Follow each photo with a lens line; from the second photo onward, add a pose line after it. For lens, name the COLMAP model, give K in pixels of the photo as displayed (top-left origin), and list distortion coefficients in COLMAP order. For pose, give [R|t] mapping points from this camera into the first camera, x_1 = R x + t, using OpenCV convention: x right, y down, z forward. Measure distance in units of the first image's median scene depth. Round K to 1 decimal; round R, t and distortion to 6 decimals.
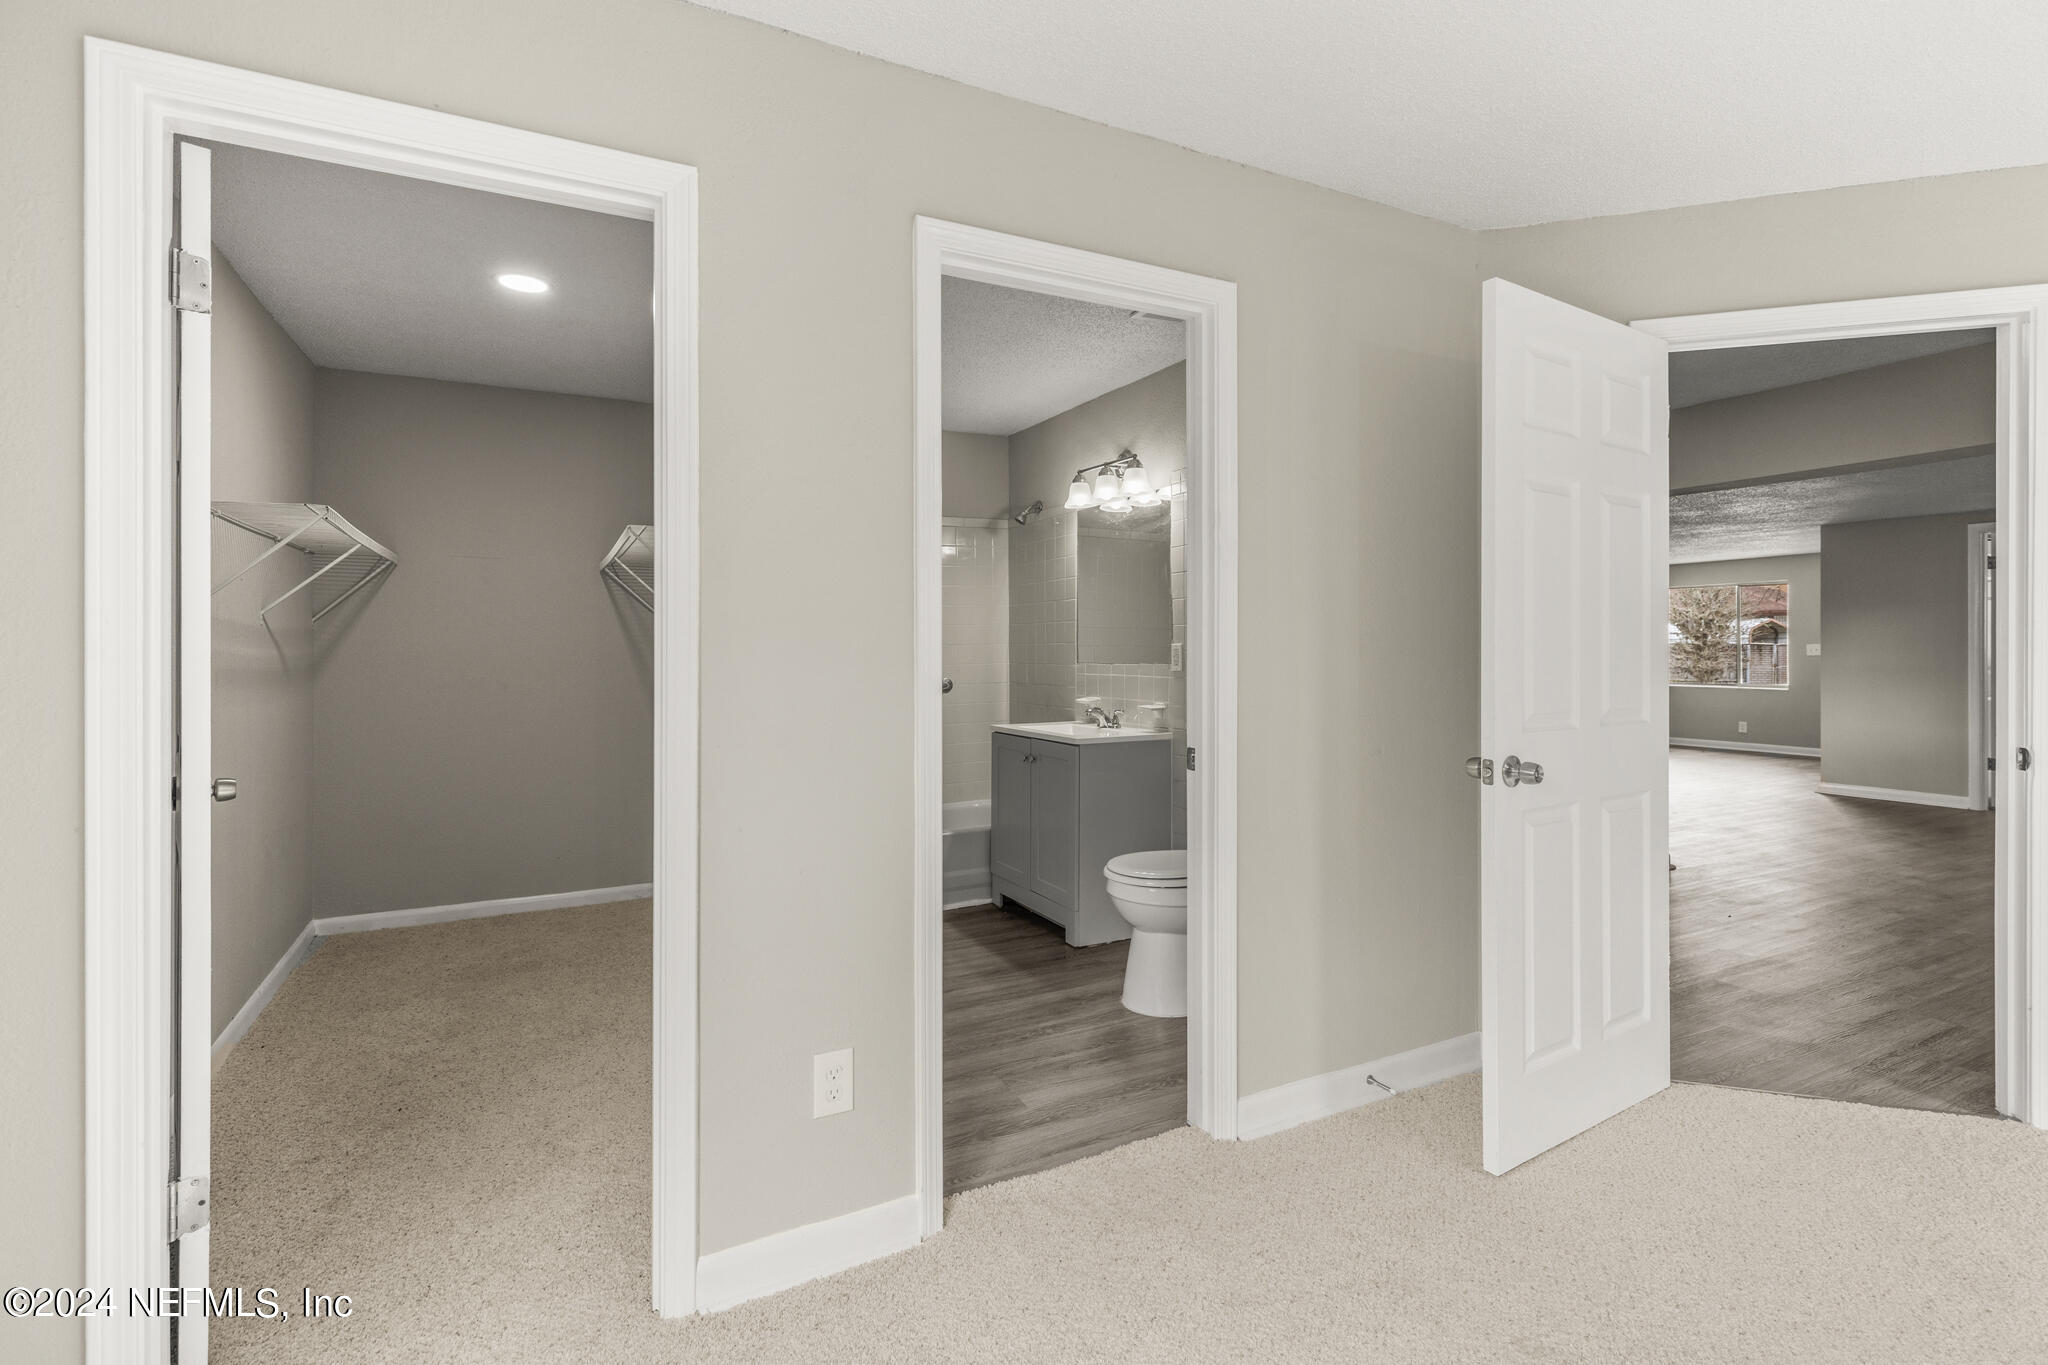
lens RADIAL K [[930.1, 0, 1017.1], [0, 930.1, 642.9], [0, 0, 1]] dist [0.000434, -0.000269]
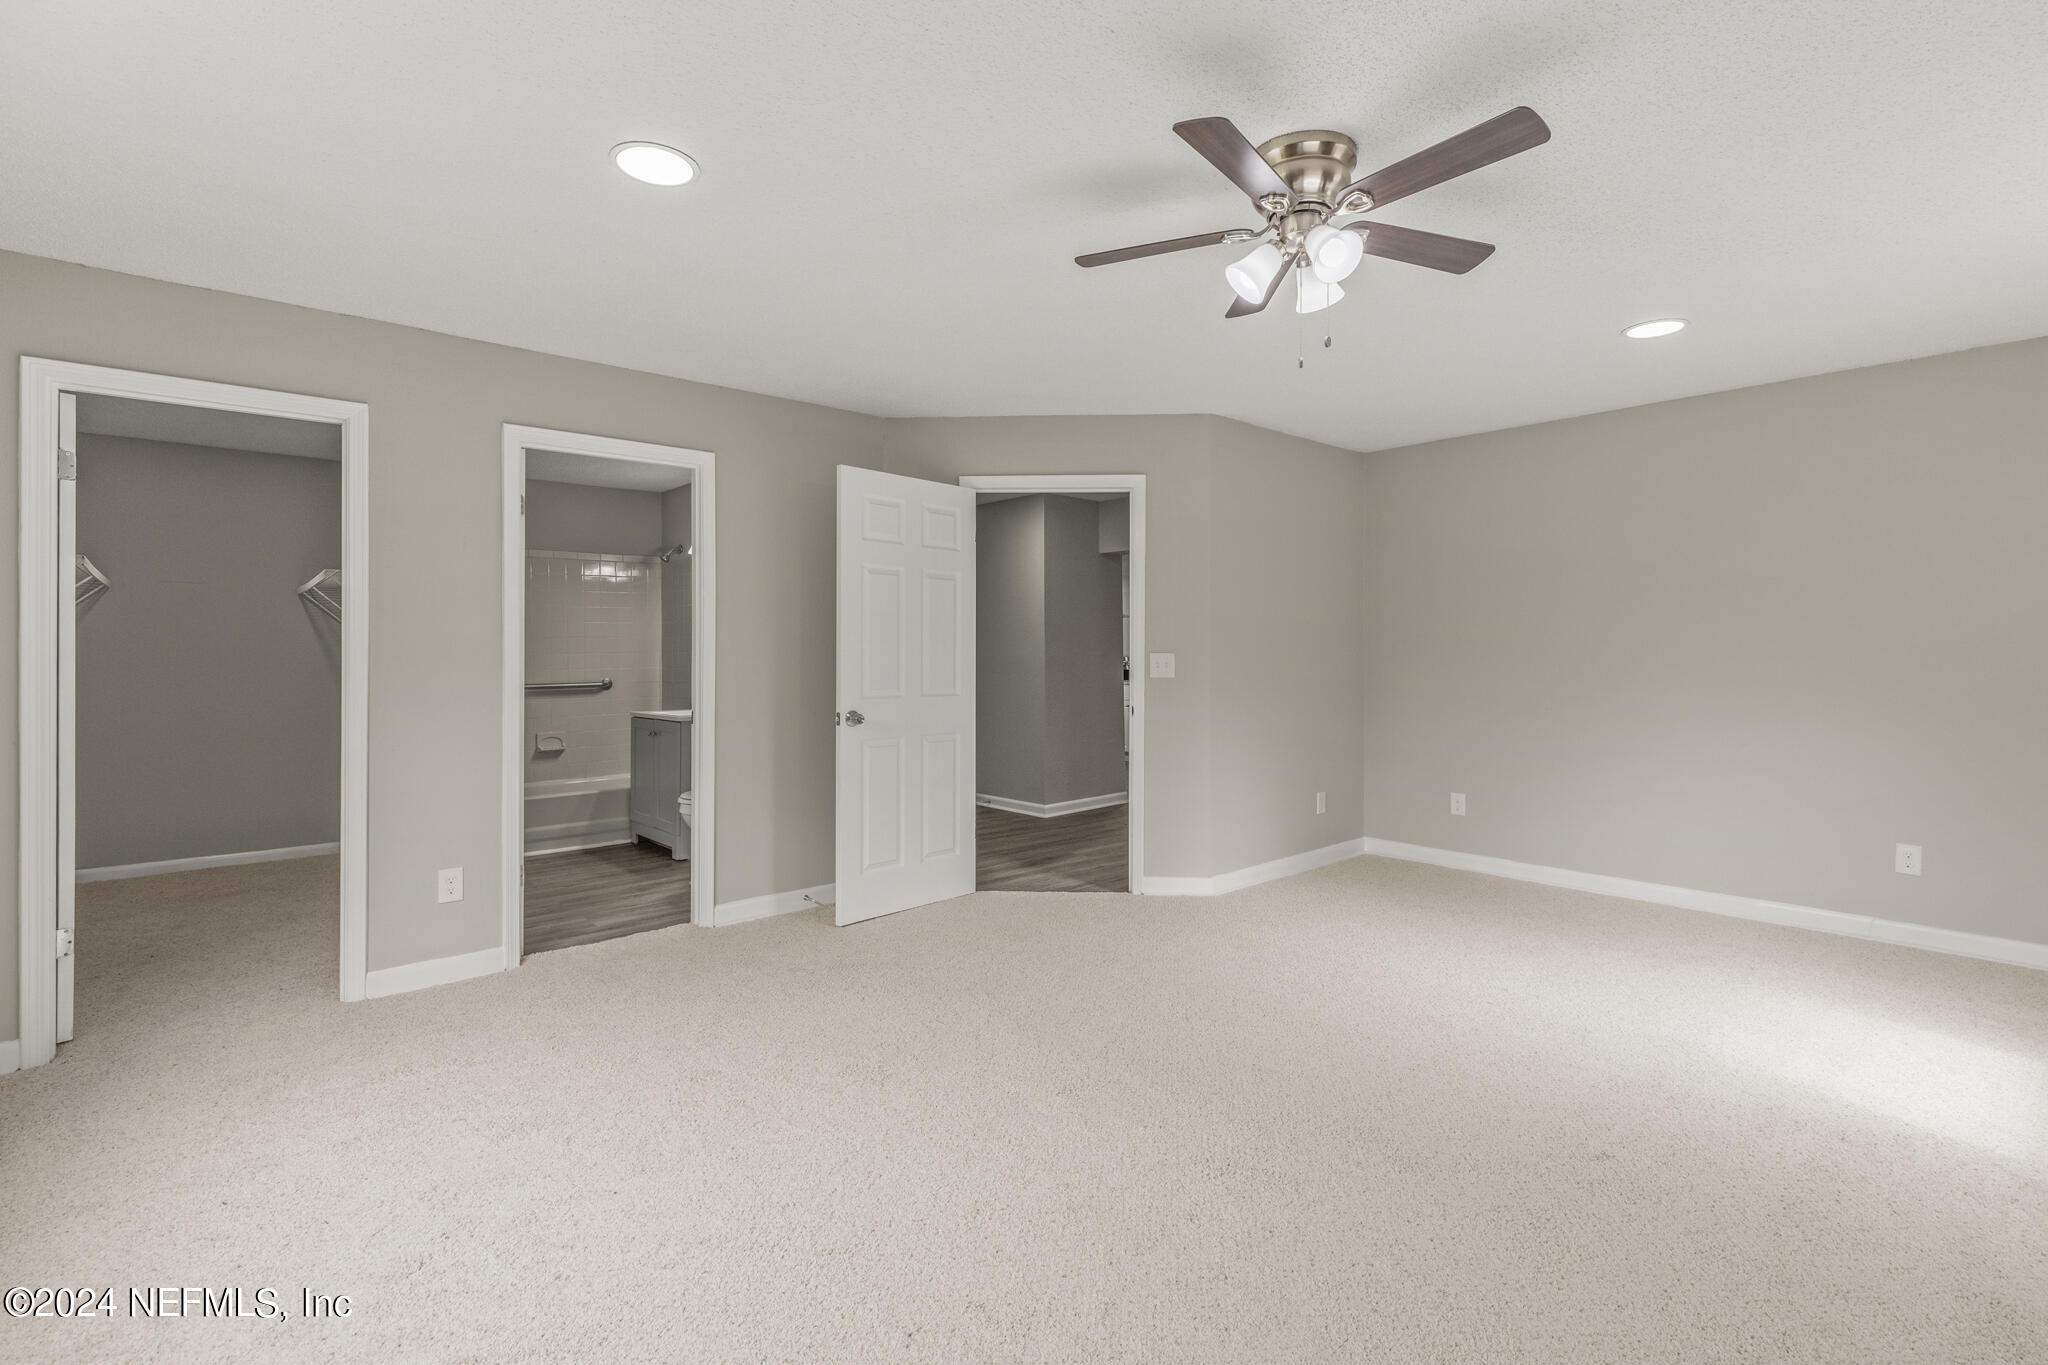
lens RADIAL K [[934.5, 0, 1025.6], [0, 934.5, 649.7], [0, 0, 1]] dist [0.001034, 0.000218]
pose [[0.968908, 0.001683, 0.247416, 0.372366], [-0.001388, 0.999998, -0.001367, -0.002808], [-0.247418, 0.000982, 0.968908, -0.907772]]
